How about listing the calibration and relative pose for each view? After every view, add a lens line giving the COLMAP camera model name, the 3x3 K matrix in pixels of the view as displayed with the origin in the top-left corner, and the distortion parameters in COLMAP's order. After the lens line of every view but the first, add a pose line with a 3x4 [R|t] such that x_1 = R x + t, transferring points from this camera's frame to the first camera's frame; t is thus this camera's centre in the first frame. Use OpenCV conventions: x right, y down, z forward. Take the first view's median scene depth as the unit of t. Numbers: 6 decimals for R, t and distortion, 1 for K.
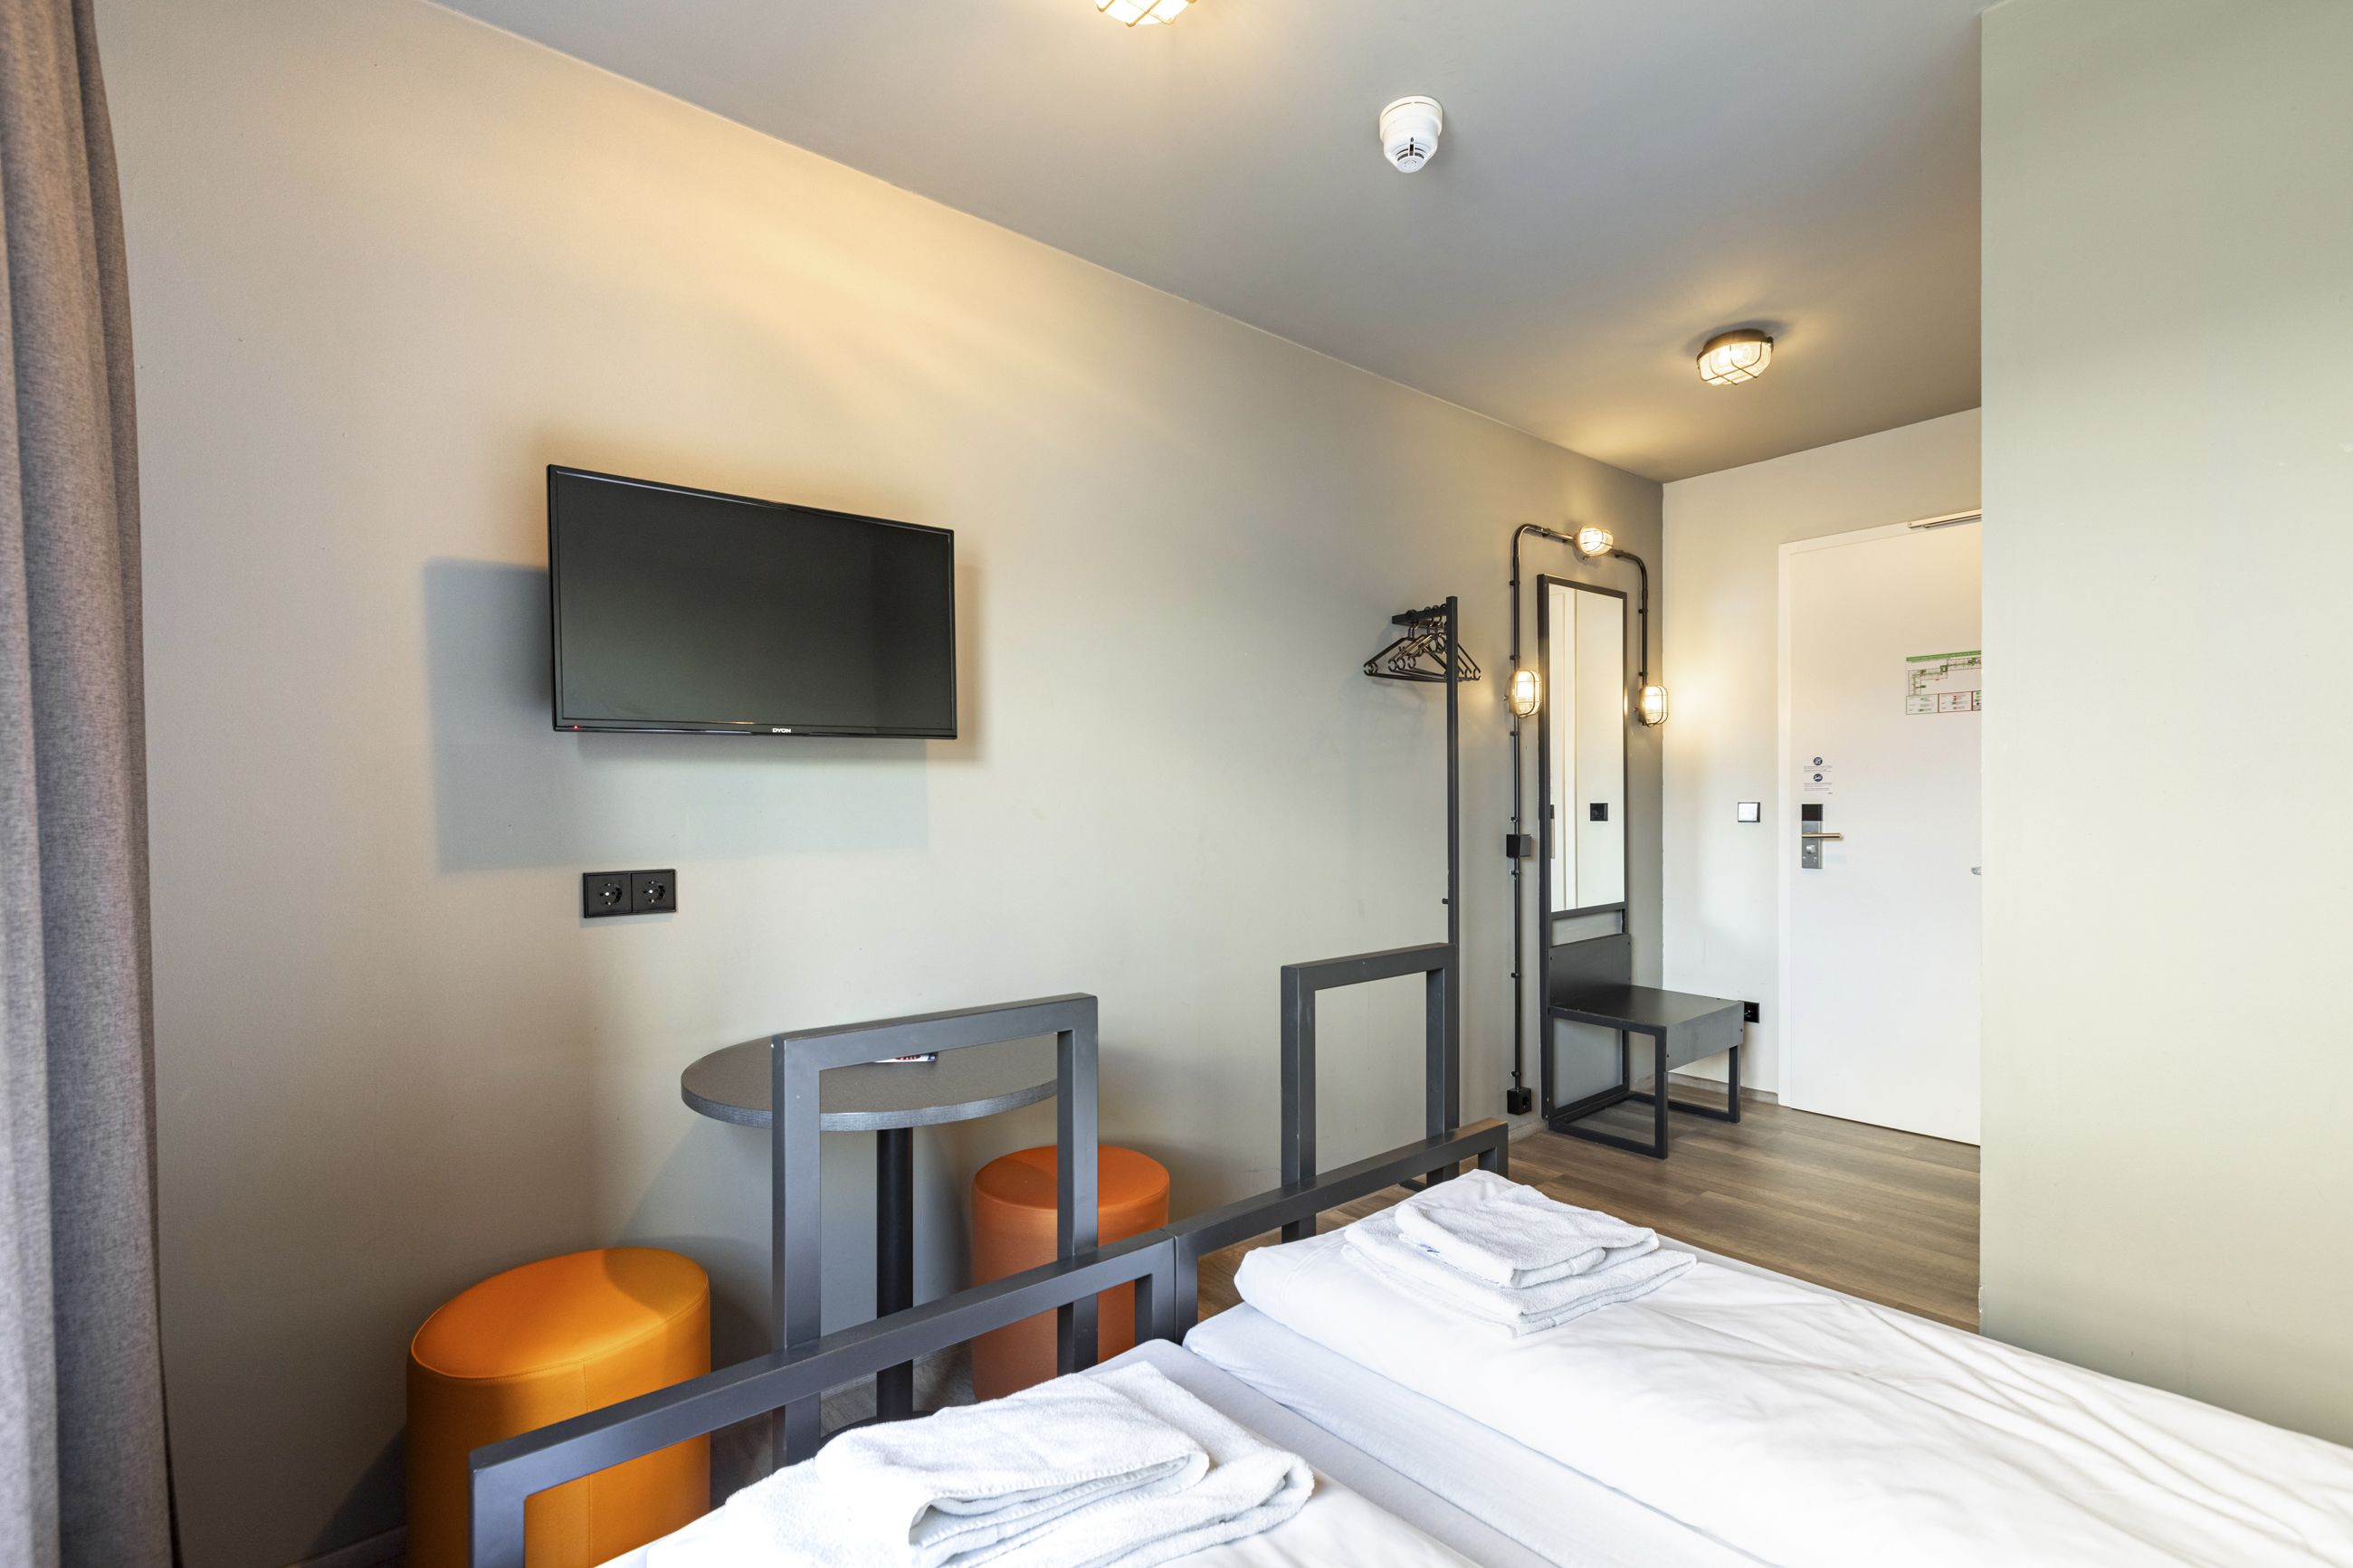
lens RADIAL K [[1076.1, 0, 1172.7], [0, 1076.1, 794.6], [0, 0, 1]] dist [-0.000351, 0.000113]
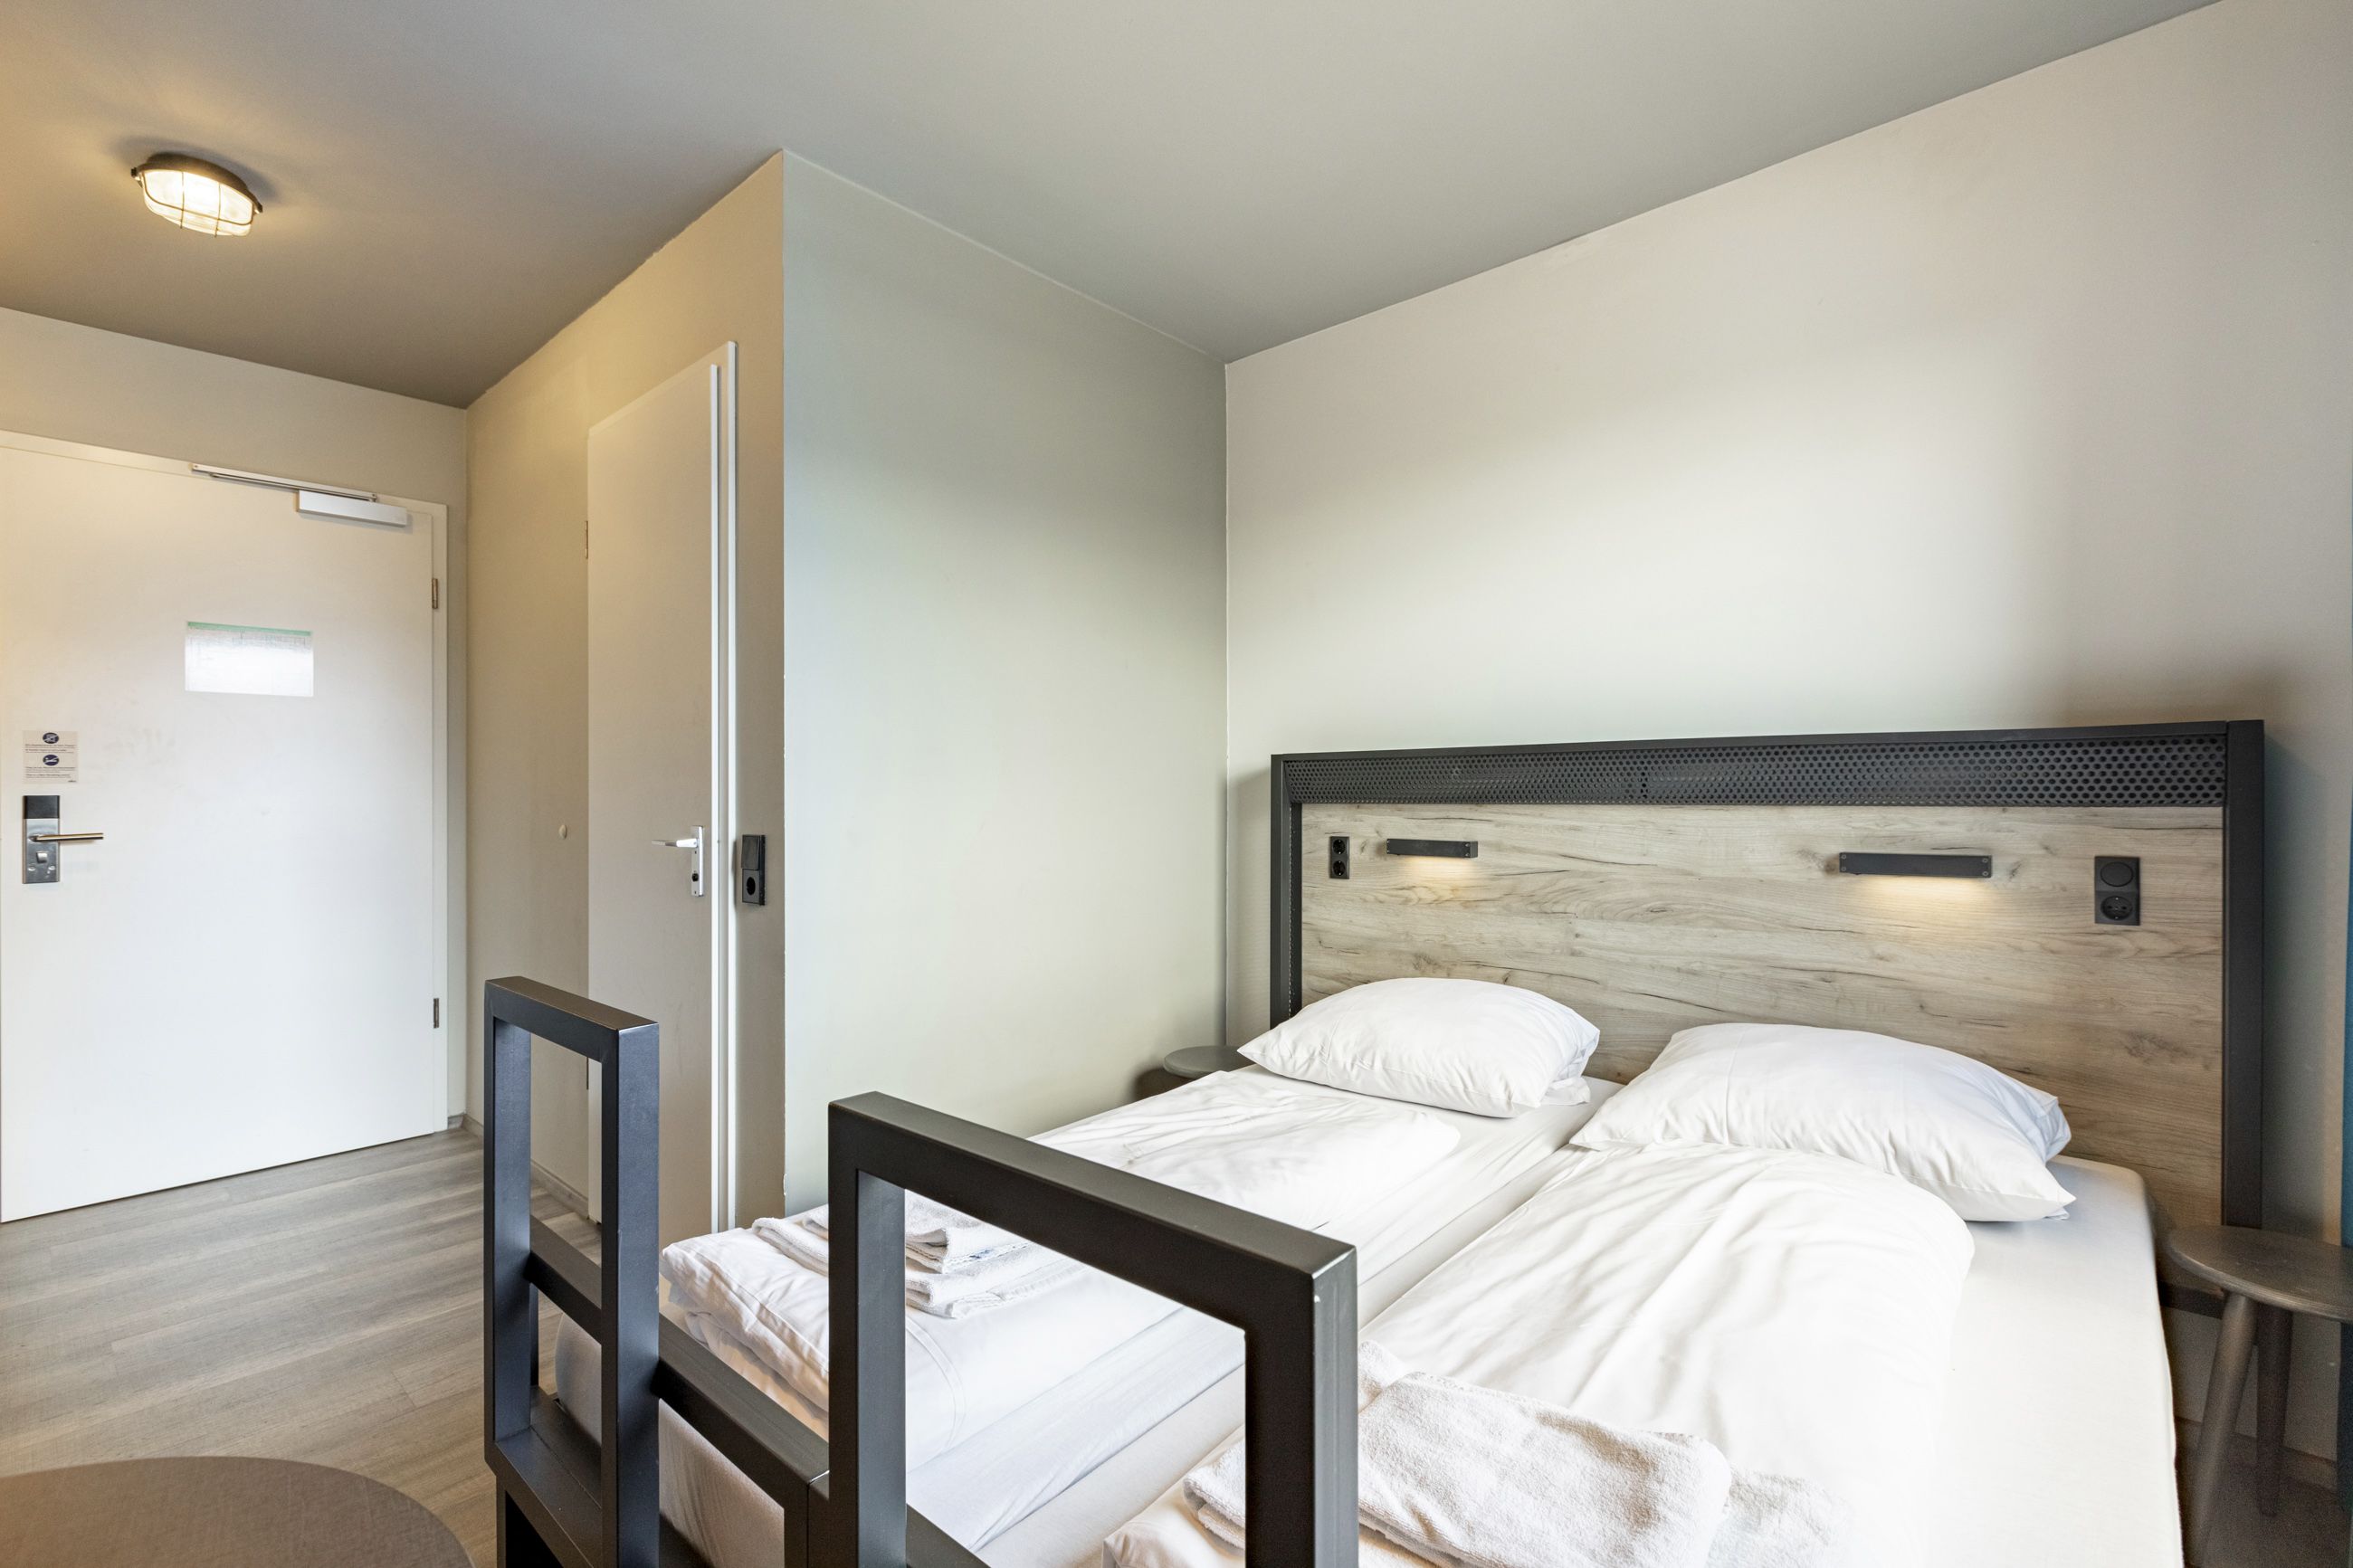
lens RADIAL K [[1044.0, 0, 1176.5], [0, 1044.0, 784.0], [0, 0, 1]] dist [-0.001770, -0.000152]
pose [[-0.152835, 0.016097, 0.988121, -0.284035], [0.003424, 0.999870, -0.015758, 0.018258], [-0.988246, 0.000975, -0.152871, 0.418672]]
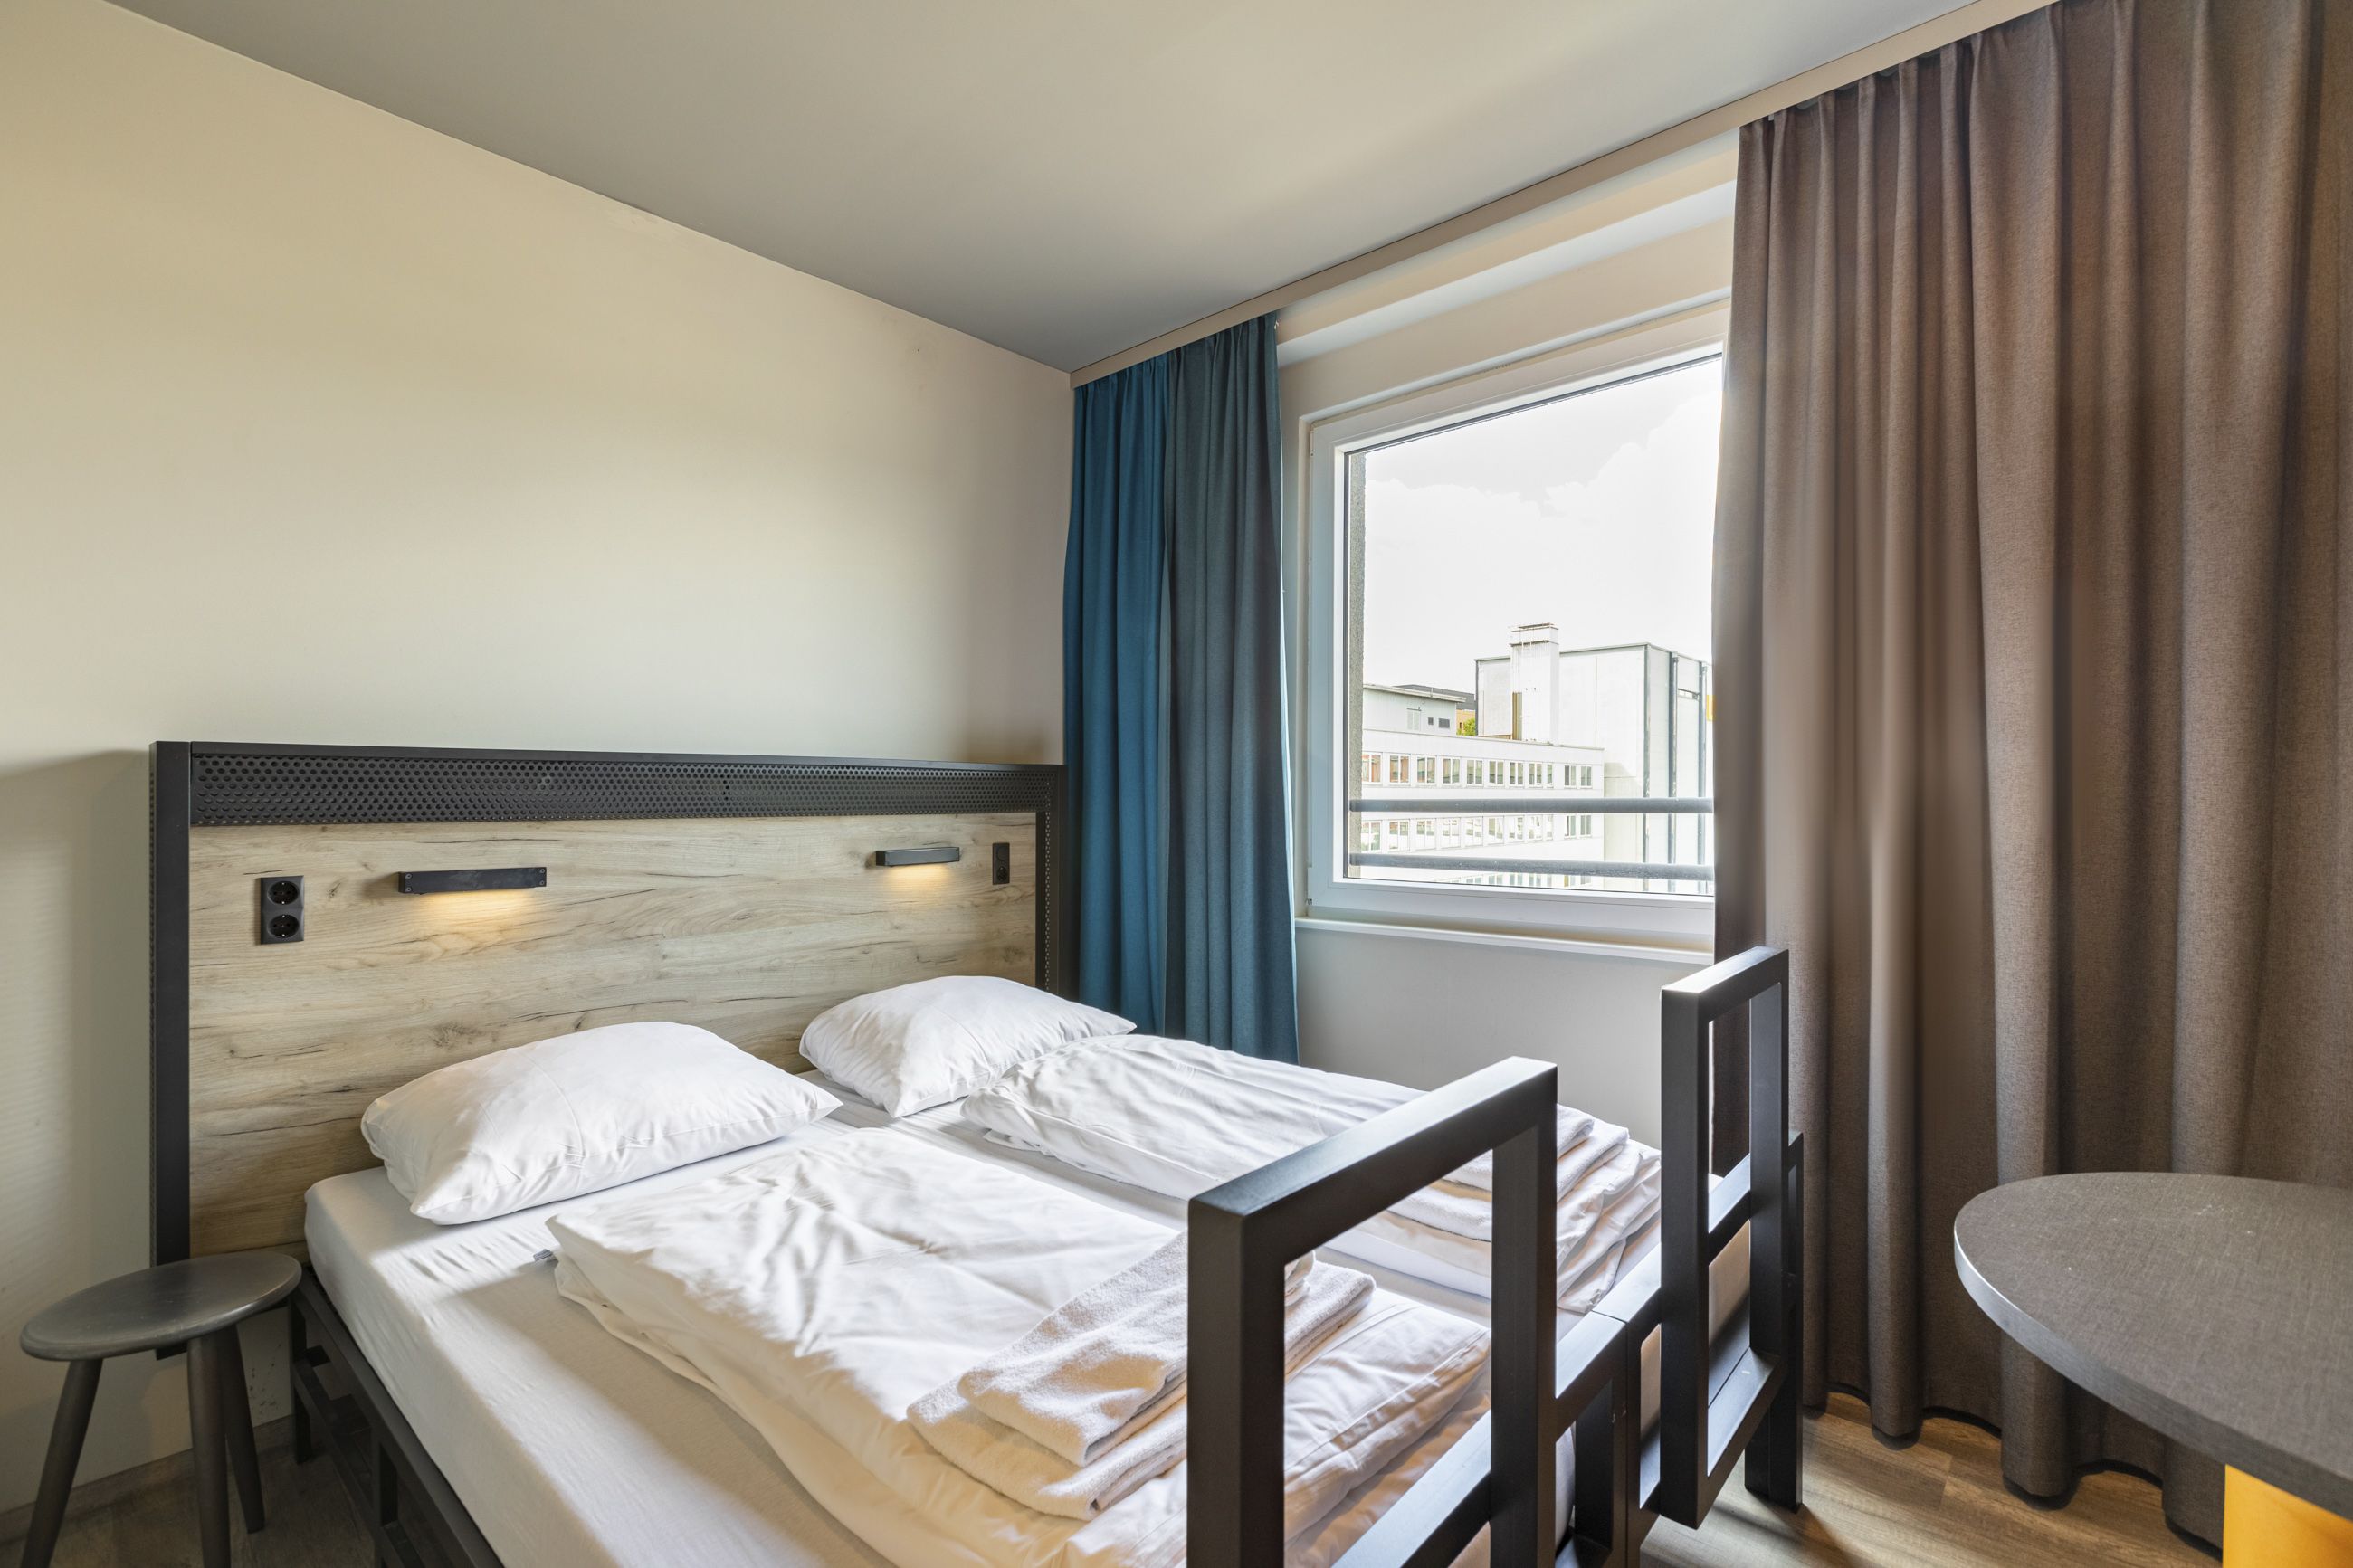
lens RADIAL K [[1044.1, 0, 1177.7], [0, 1044.1, 813.9], [0, 0, 1]] dist [0.001066, 0.000011]
pose [[-0.989595, 0.018424, -0.142694, 0.187787], [0.017272, 0.999808, 0.009306, 0.018380], [0.142838, 0.006745, -0.989723, 0.788556]]
